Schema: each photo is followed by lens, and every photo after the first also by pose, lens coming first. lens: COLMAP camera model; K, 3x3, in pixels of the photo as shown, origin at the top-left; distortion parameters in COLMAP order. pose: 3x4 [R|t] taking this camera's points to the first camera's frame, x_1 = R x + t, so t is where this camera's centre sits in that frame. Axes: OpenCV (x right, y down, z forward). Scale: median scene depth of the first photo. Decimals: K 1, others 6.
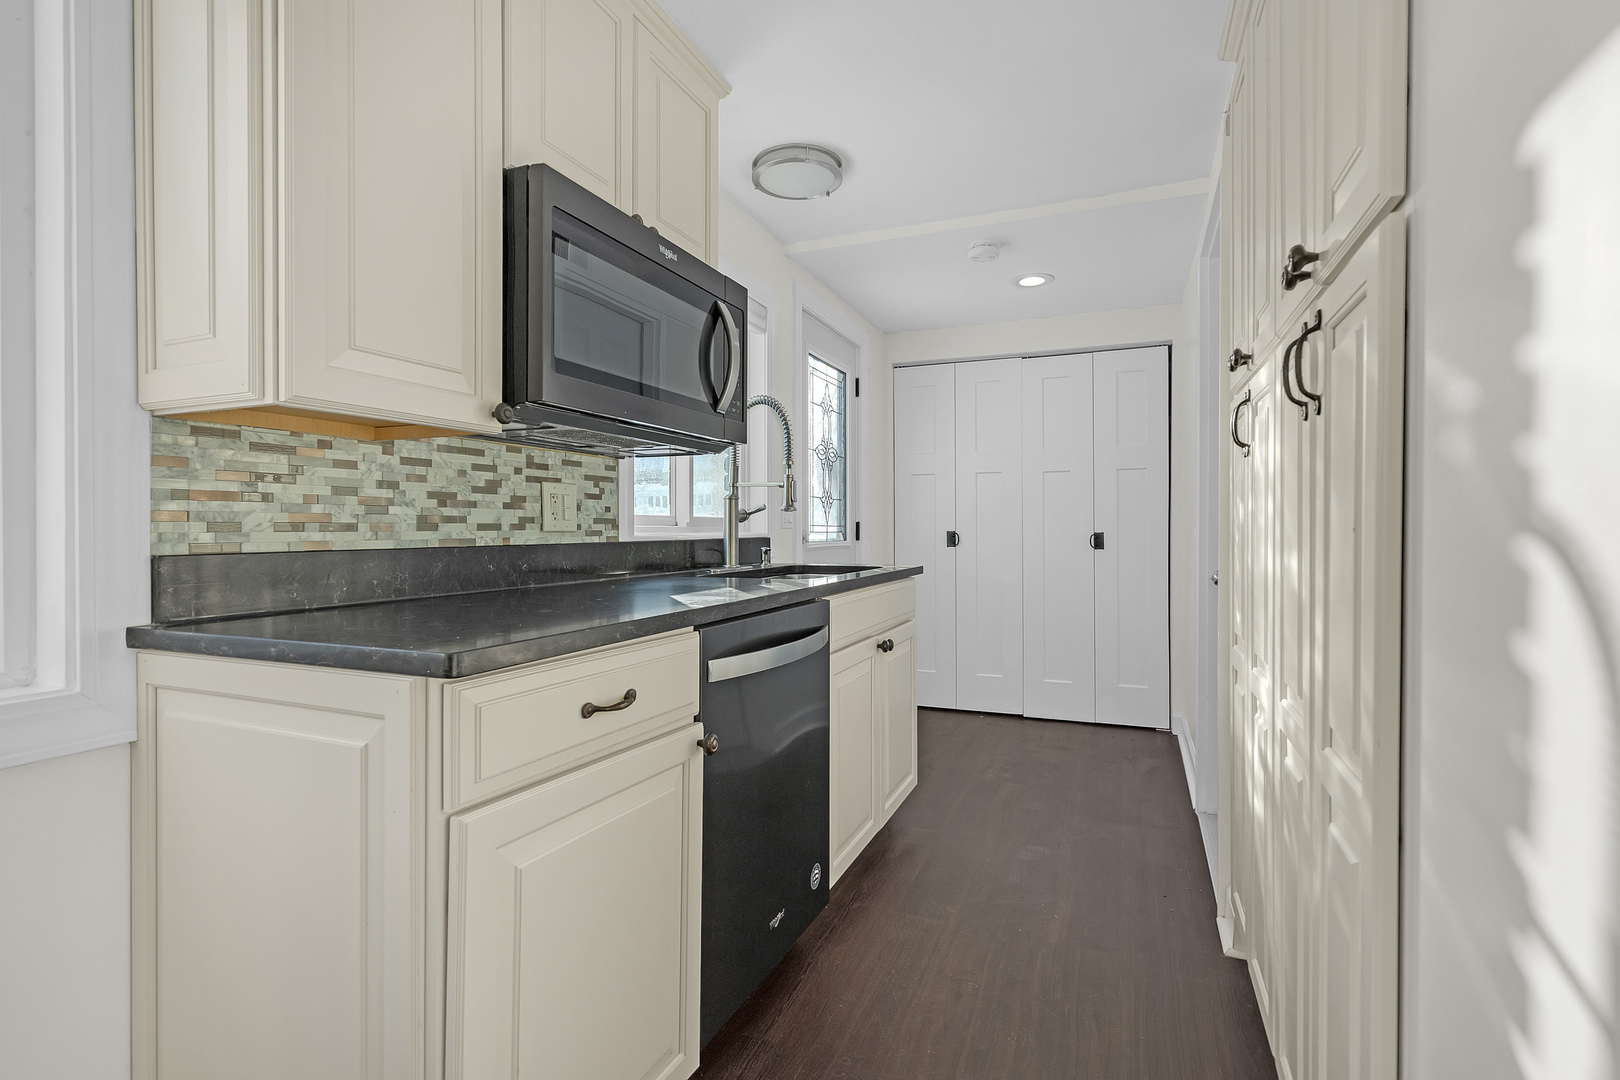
lens RADIAL K [[758.4, 0, 809.2], [0, 758.4, 532.5], [0, 0, 1]] dist [0.001075, 0.000289]
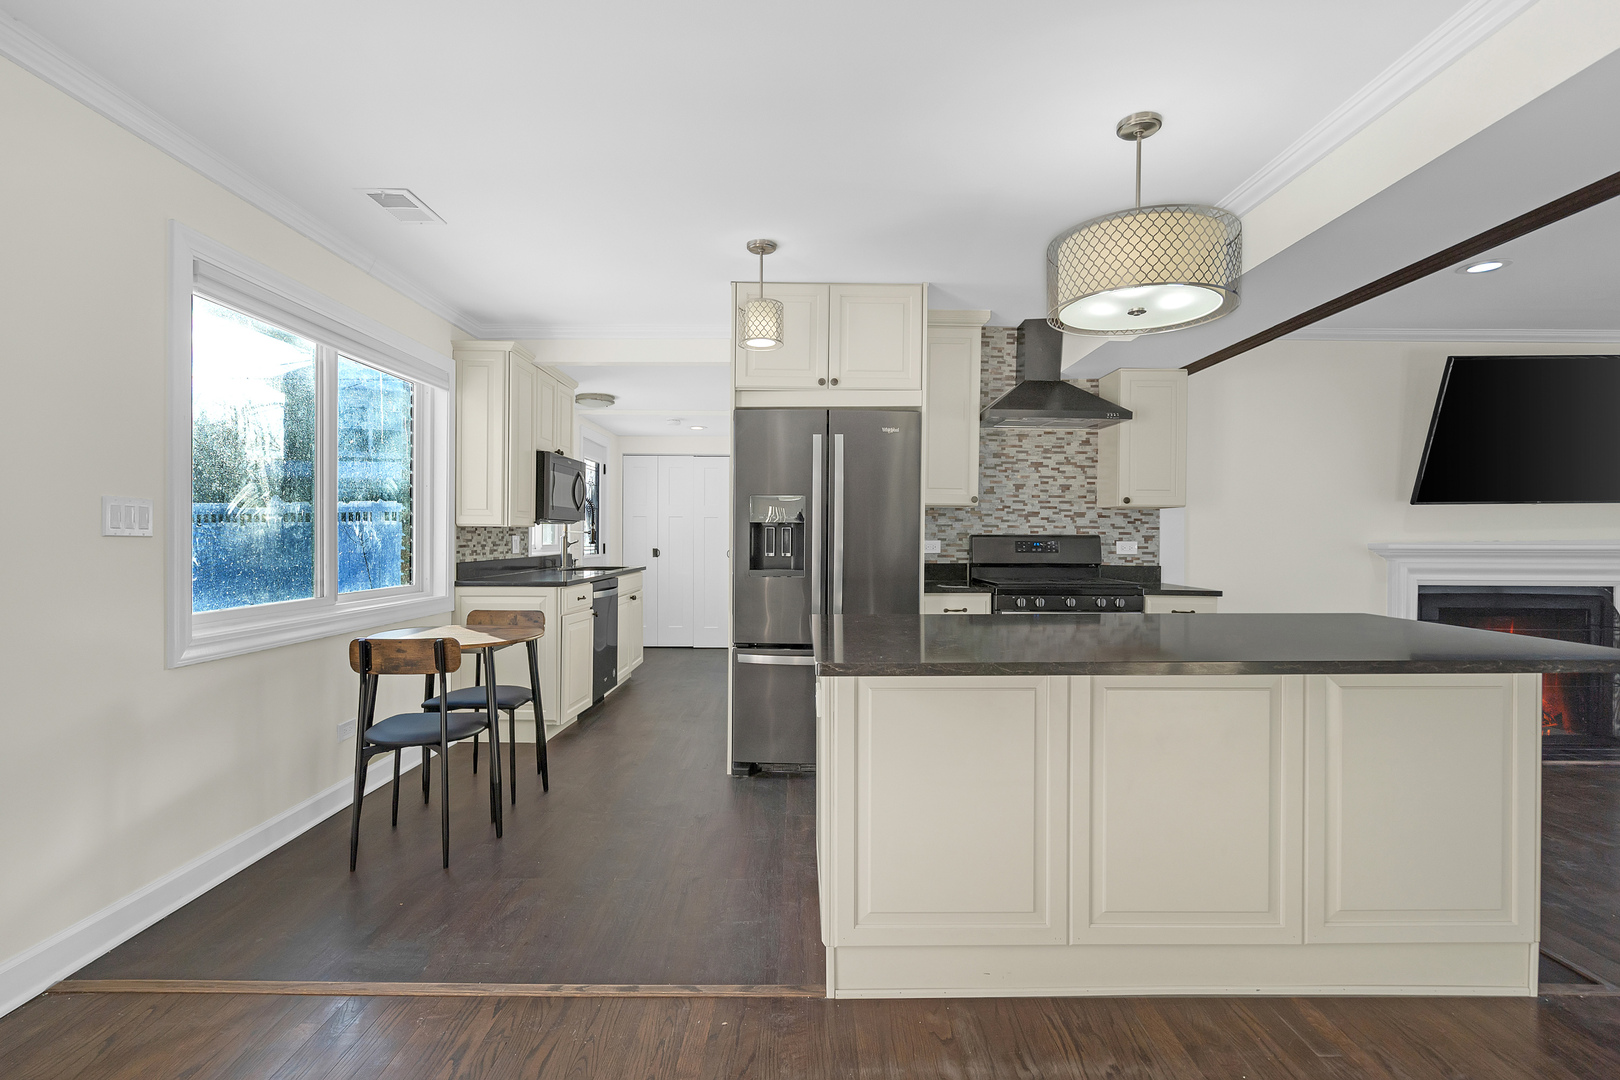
lens RADIAL K [[758.4, 0, 805.1], [0, 758.4, 538.3], [0, 0, 1]] dist [0.001075, 0.000289]
pose [[0.921108, 0.005048, 0.389274, -0.466527], [-0.004894, 0.999987, -0.001388, -0.060282], [-0.389276, -0.000627, 0.921121, -2.015340]]
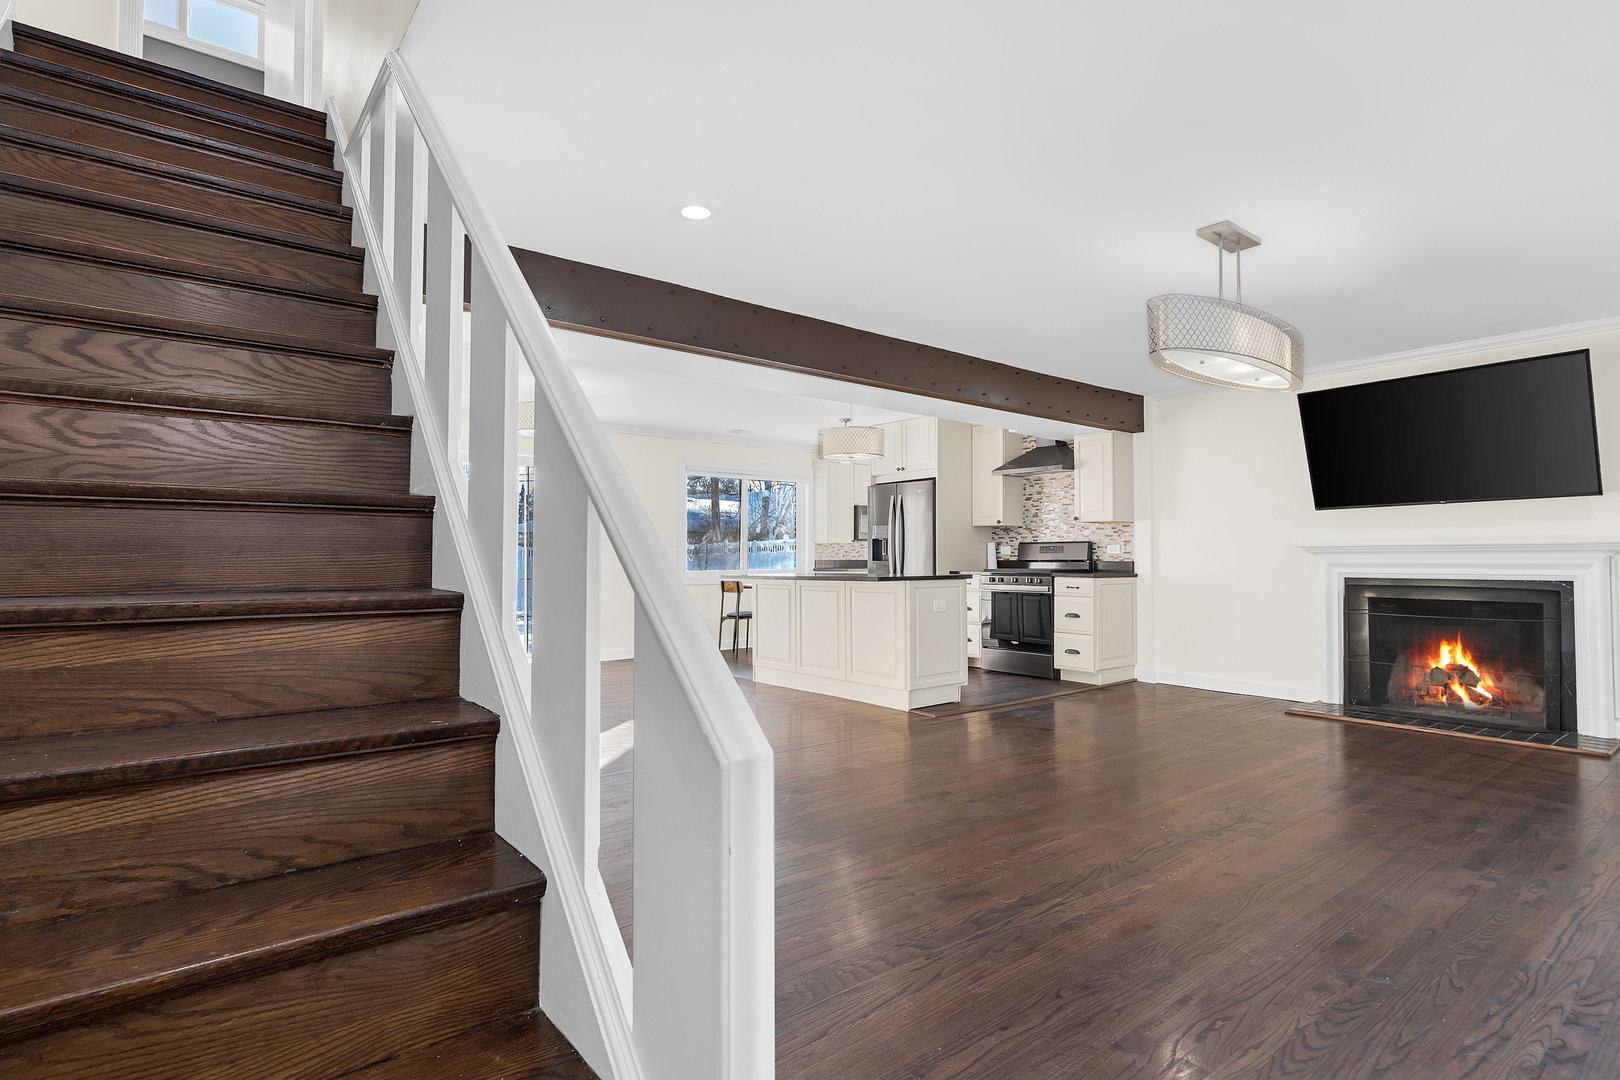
lens RADIAL K [[816.3, 0, 805.2], [0, 816.3, 533.0], [0, 0, 1]] dist [0.004029, 0.000302]
pose [[0.873939, -0.014896, -0.485807, 2.168968], [-0.002081, 0.999406, -0.034388, 0.025268], [0.486031, 0.031064, 0.873390, -4.391783]]
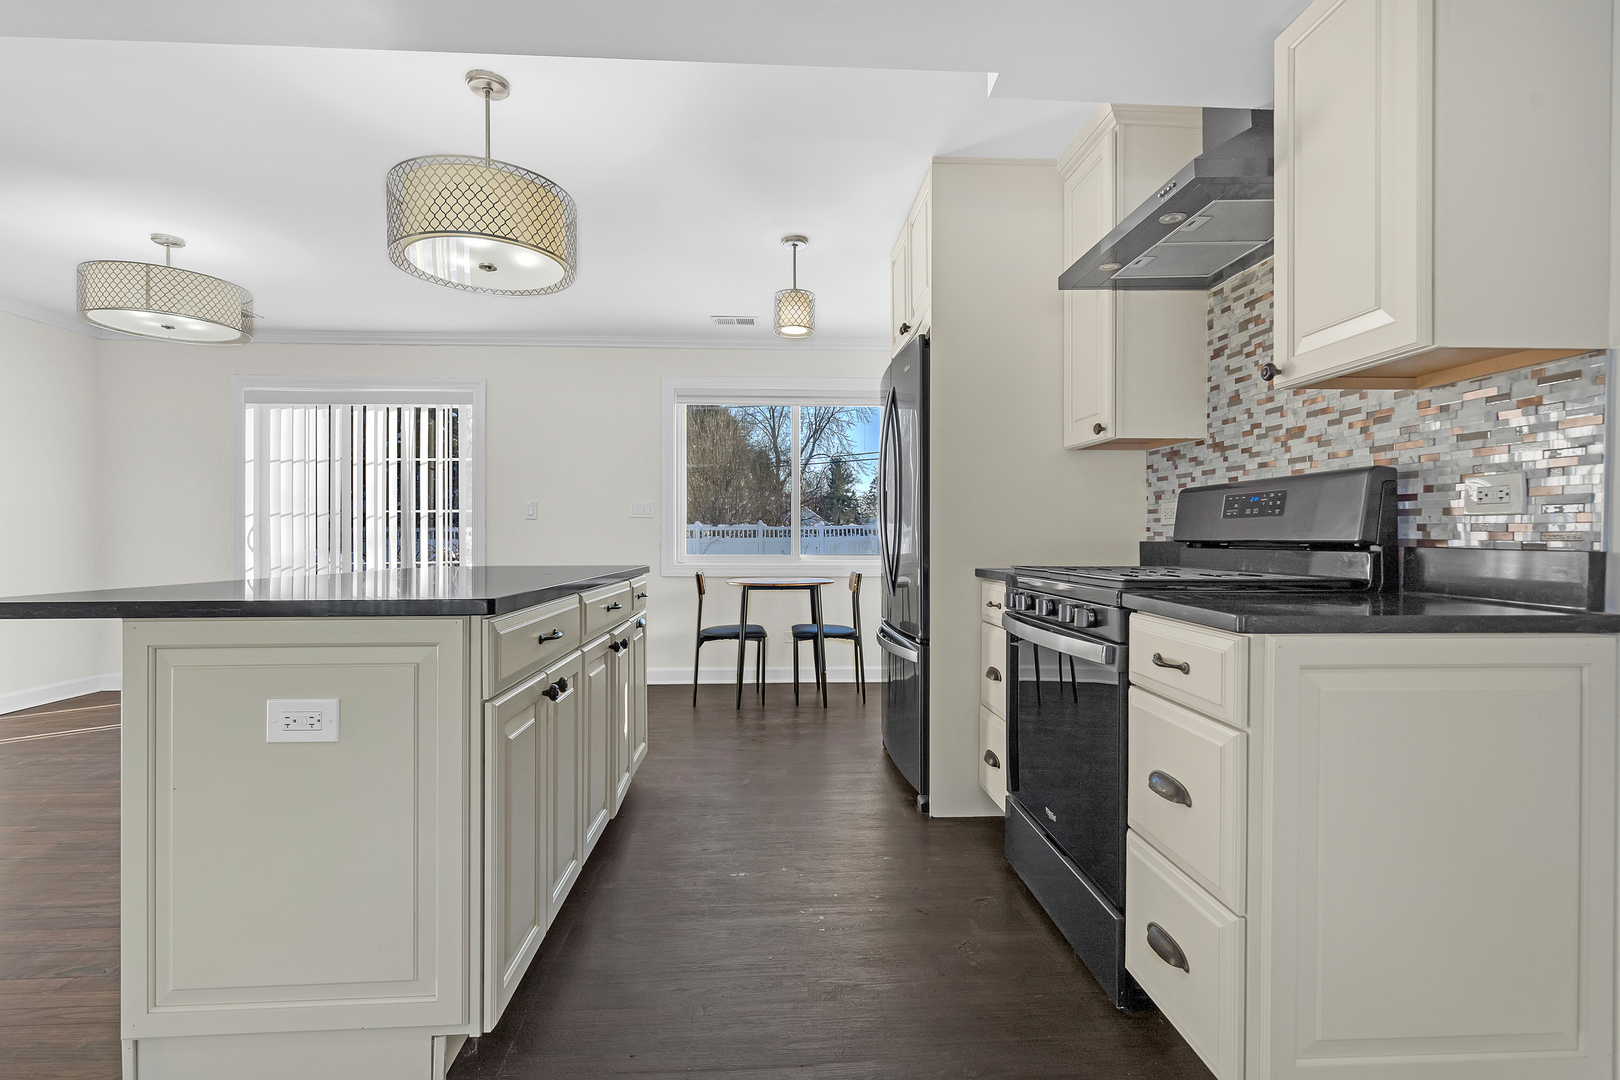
lens RADIAL K [[758.4, 0, 815.5], [0, 758.4, 529.8], [0, 0, 1]] dist [0.001075, 0.000289]
pose [[0.439184, -0.006953, -0.898370, 1.955606], [-0.004340, 0.999942, -0.009861, 0.012892], [0.898387, 0.008230, 0.439128, -1.112445]]
